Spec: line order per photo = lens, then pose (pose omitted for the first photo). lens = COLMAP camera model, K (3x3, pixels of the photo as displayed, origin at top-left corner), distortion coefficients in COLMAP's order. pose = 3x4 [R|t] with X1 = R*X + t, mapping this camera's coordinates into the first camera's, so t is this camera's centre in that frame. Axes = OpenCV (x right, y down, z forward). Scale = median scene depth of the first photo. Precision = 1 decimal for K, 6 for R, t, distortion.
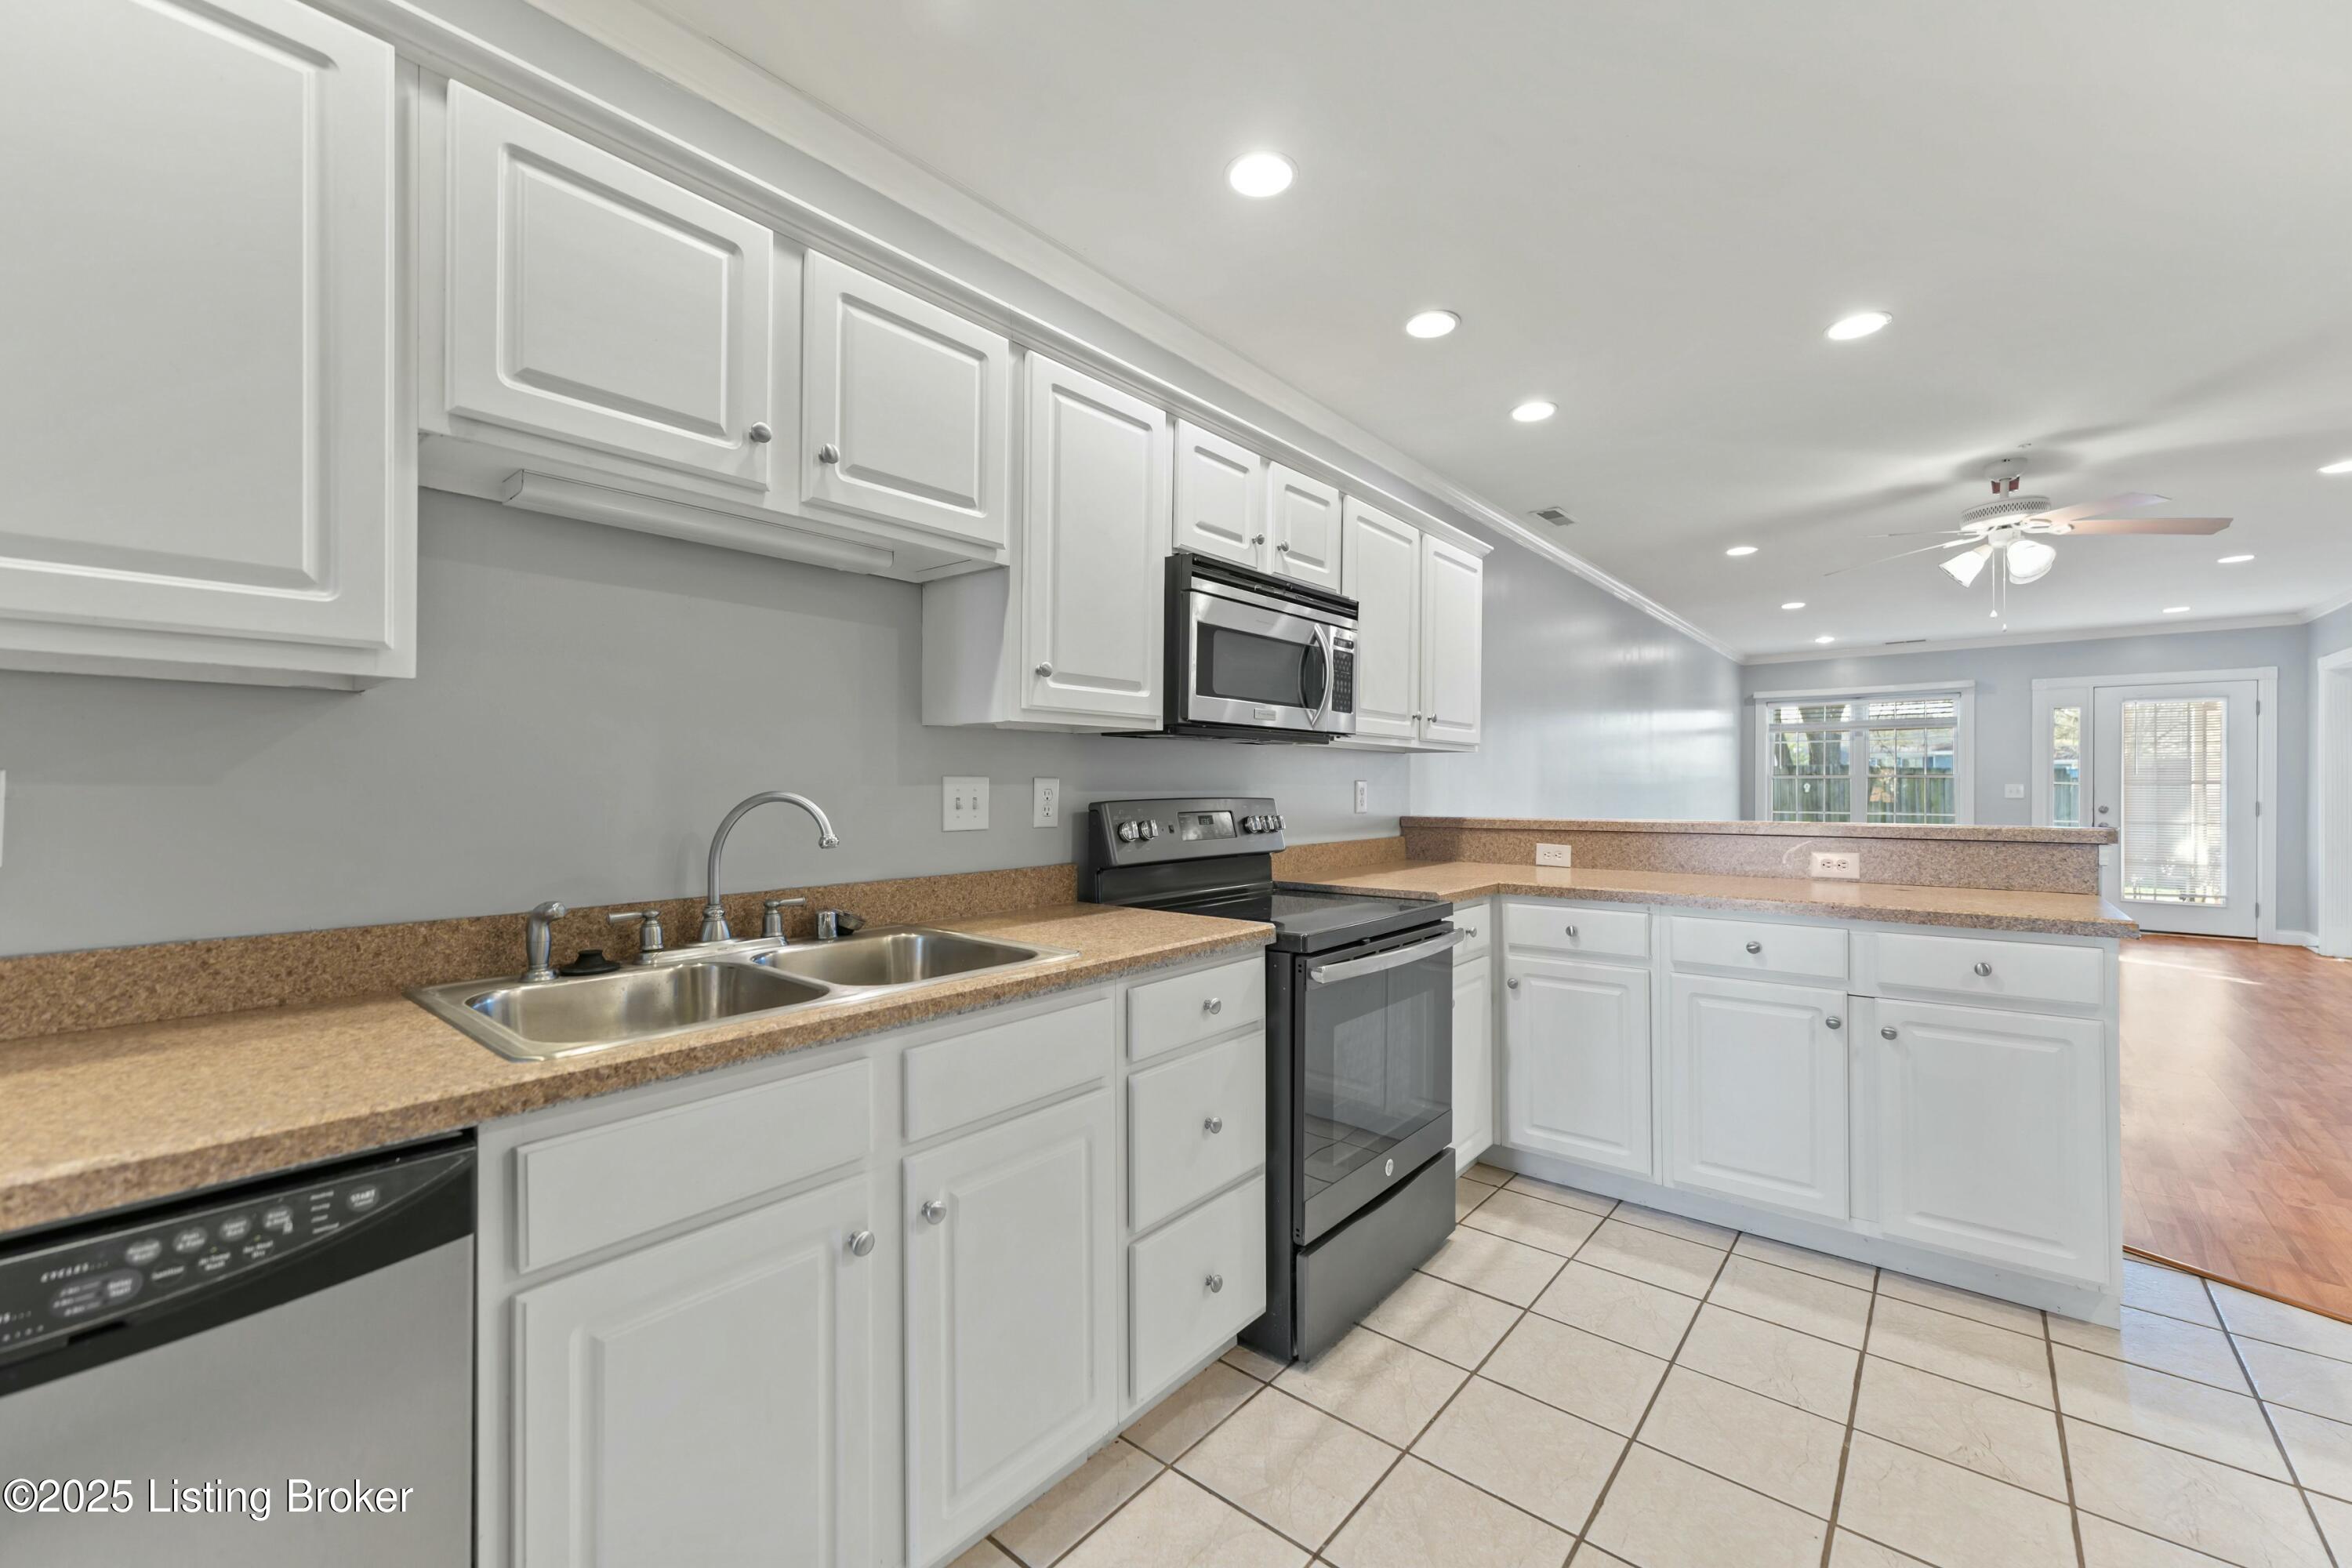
lens RADIAL K [[921.5, 0, 1178.2], [0, 921.5, 790.5], [0, 0, 1]] dist [0.004289, 0.000518]
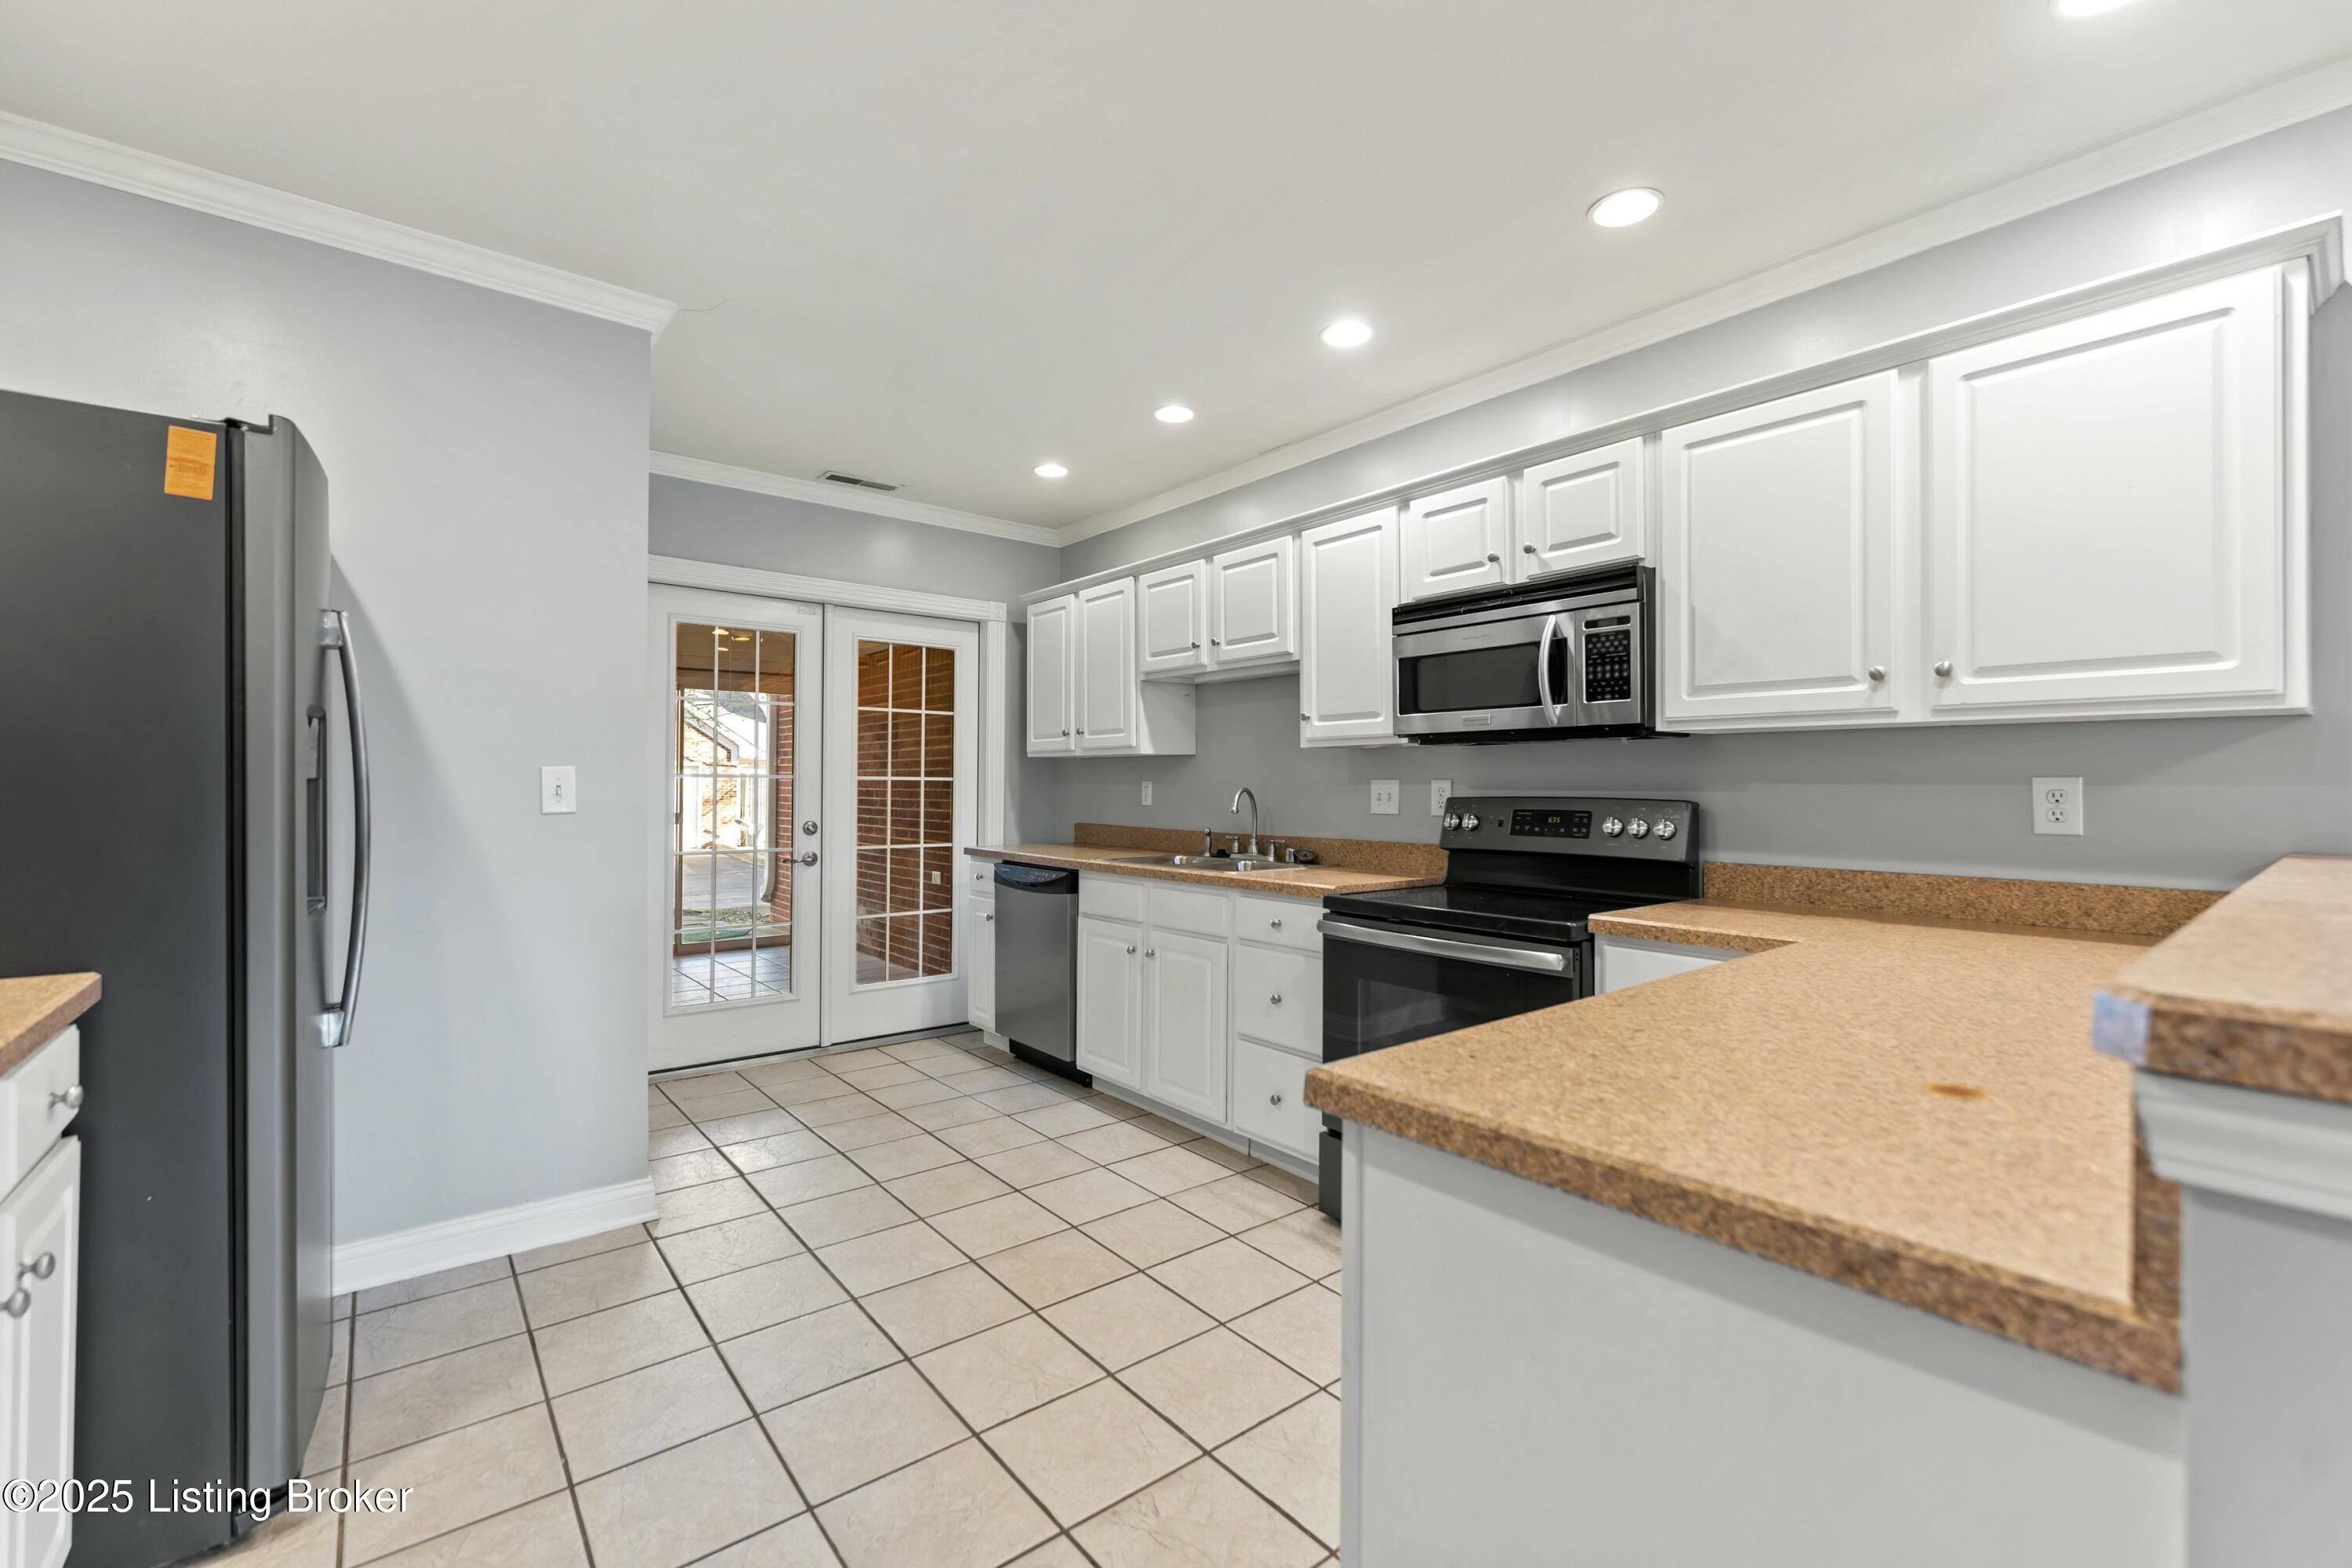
lens RADIAL K [[979.2, 0, 1169.6], [0, 979.2, 778.4], [0, 0, 1]] dist [0.001790, 0.000699]
pose [[-0.192789, -0.007222, -0.981214, 1.470813], [-0.008683, 0.999946, -0.005654, -0.004504], [0.981202, 0.007430, -0.192842, 0.976413]]
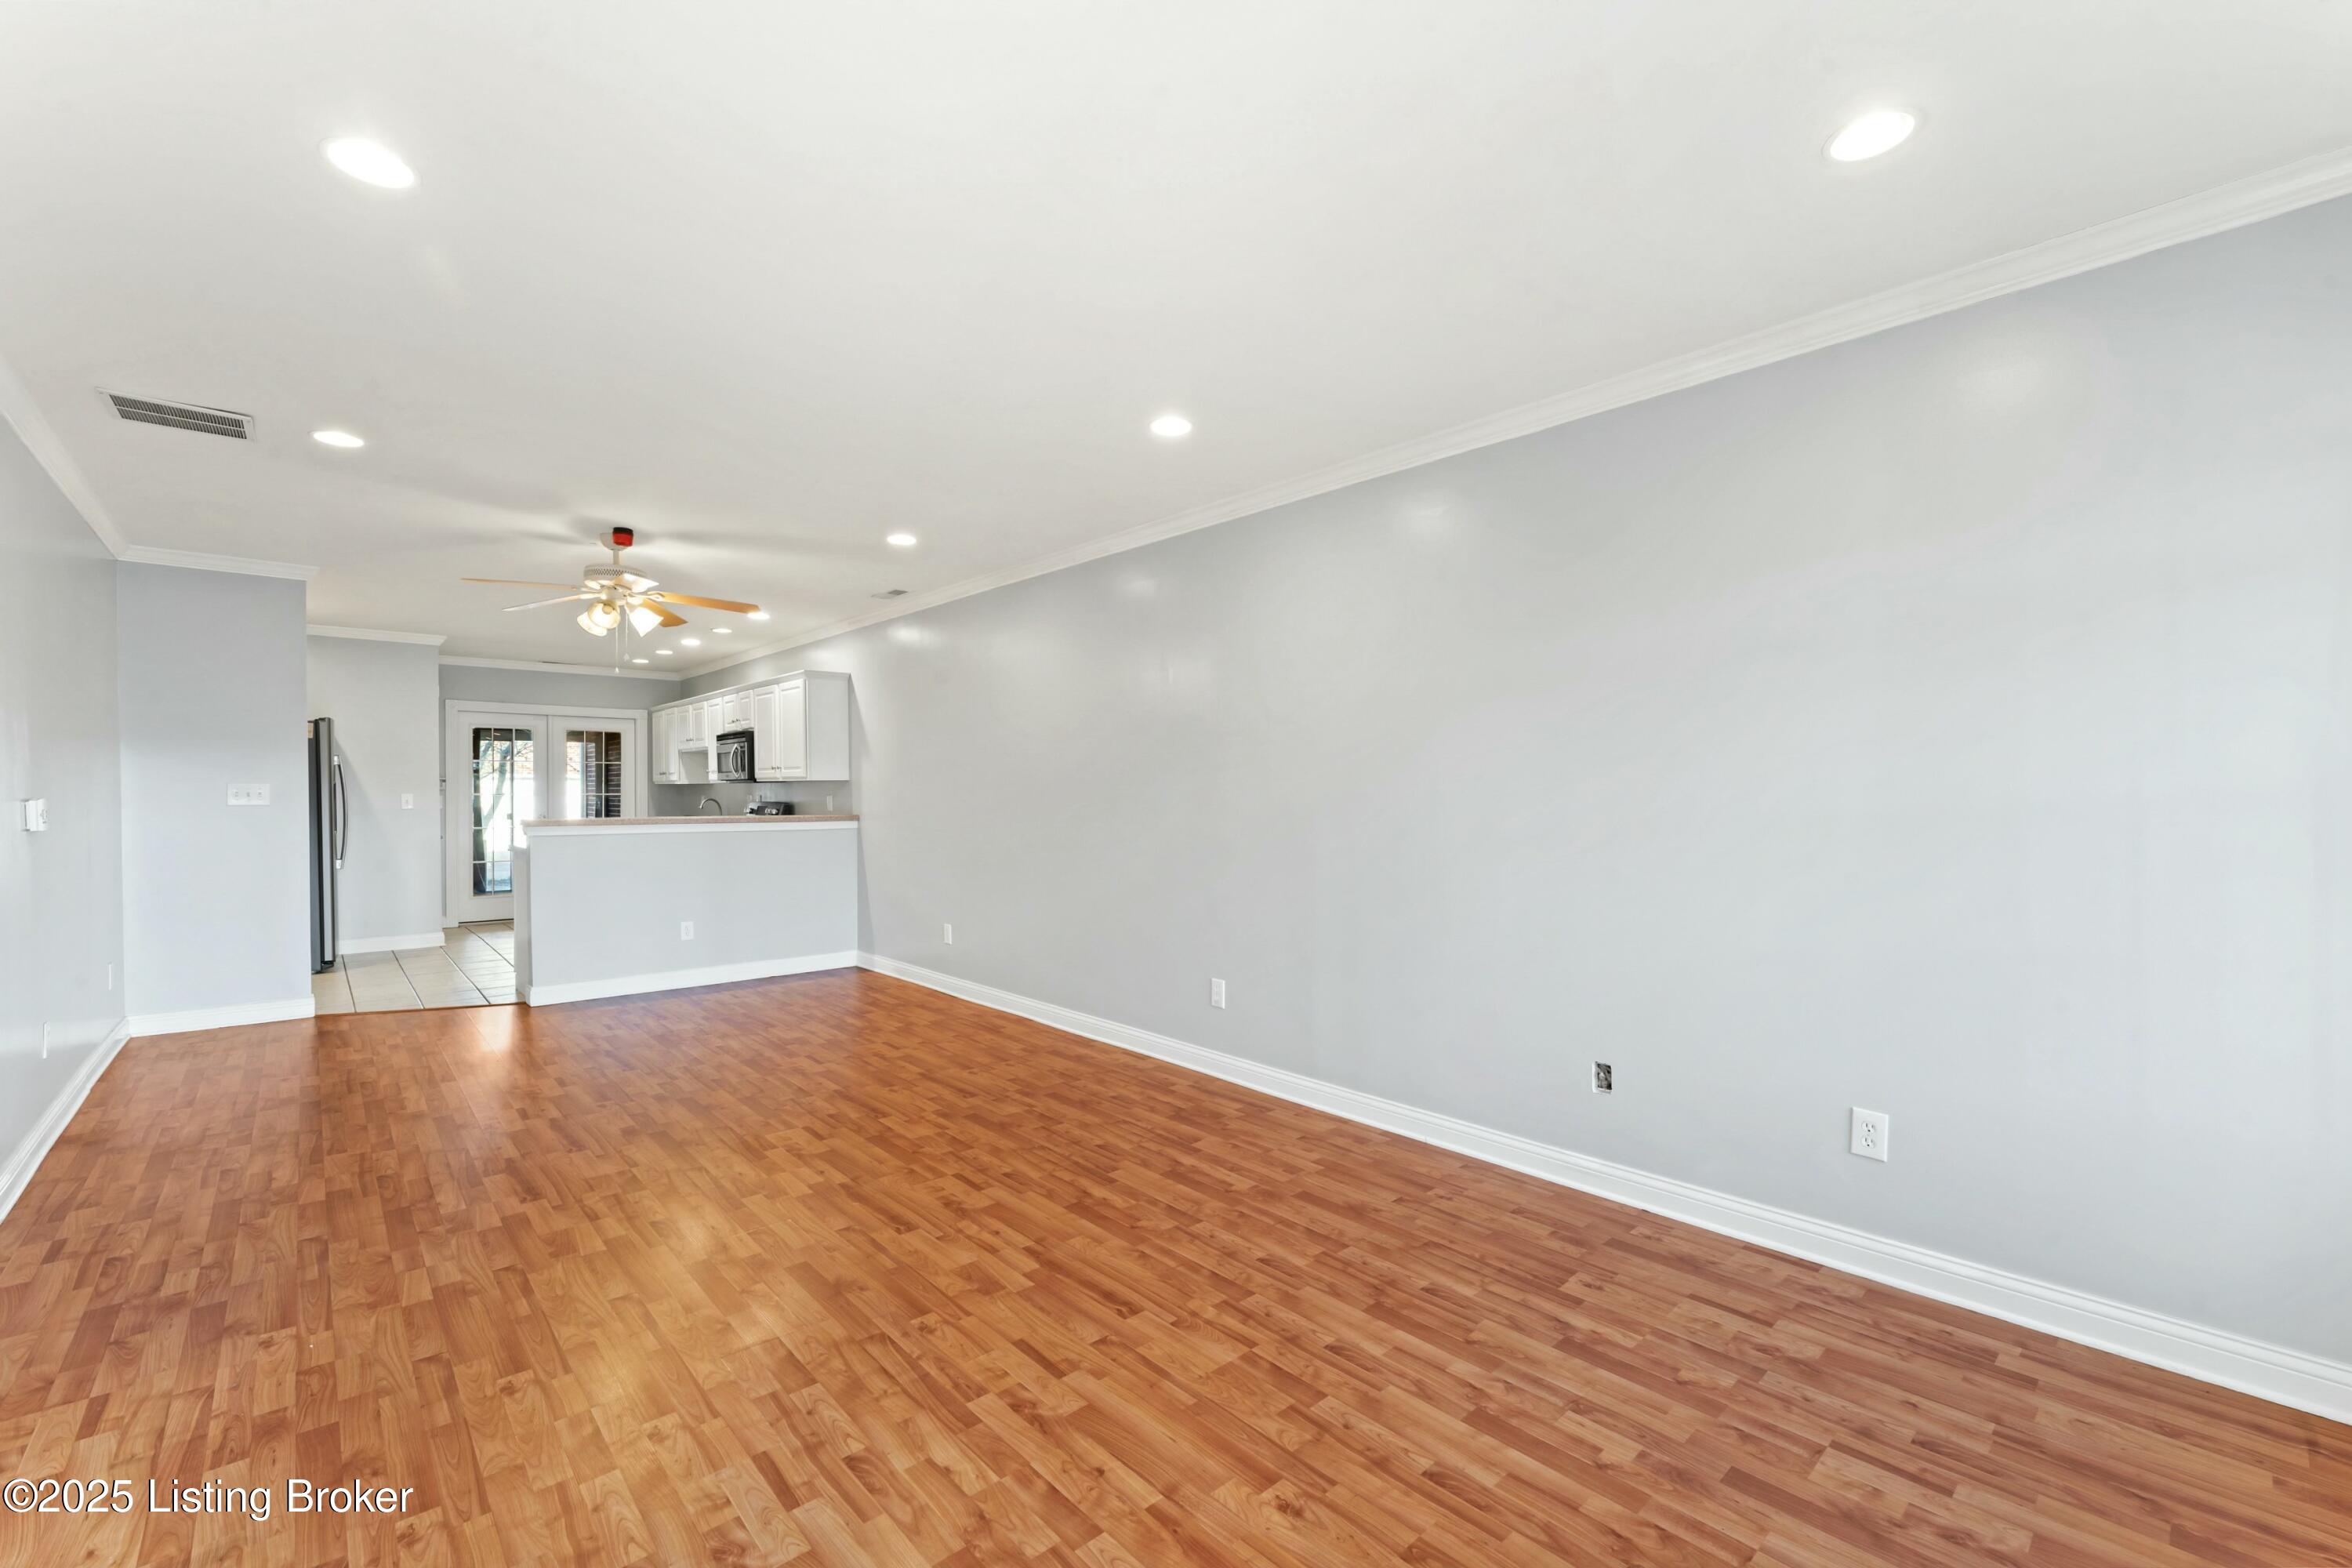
lens RADIAL K [[979.2, 0, 1189.9], [0, 979.2, 768.6], [0, 0, 1]] dist [0.001790, 0.000699]
pose [[-0.146379, -0.024201, -0.988932, 6.158459], [-0.003624, 0.999707, -0.023928, -0.028160], [0.989222, 0.000082, -0.146424, 6.218383]]
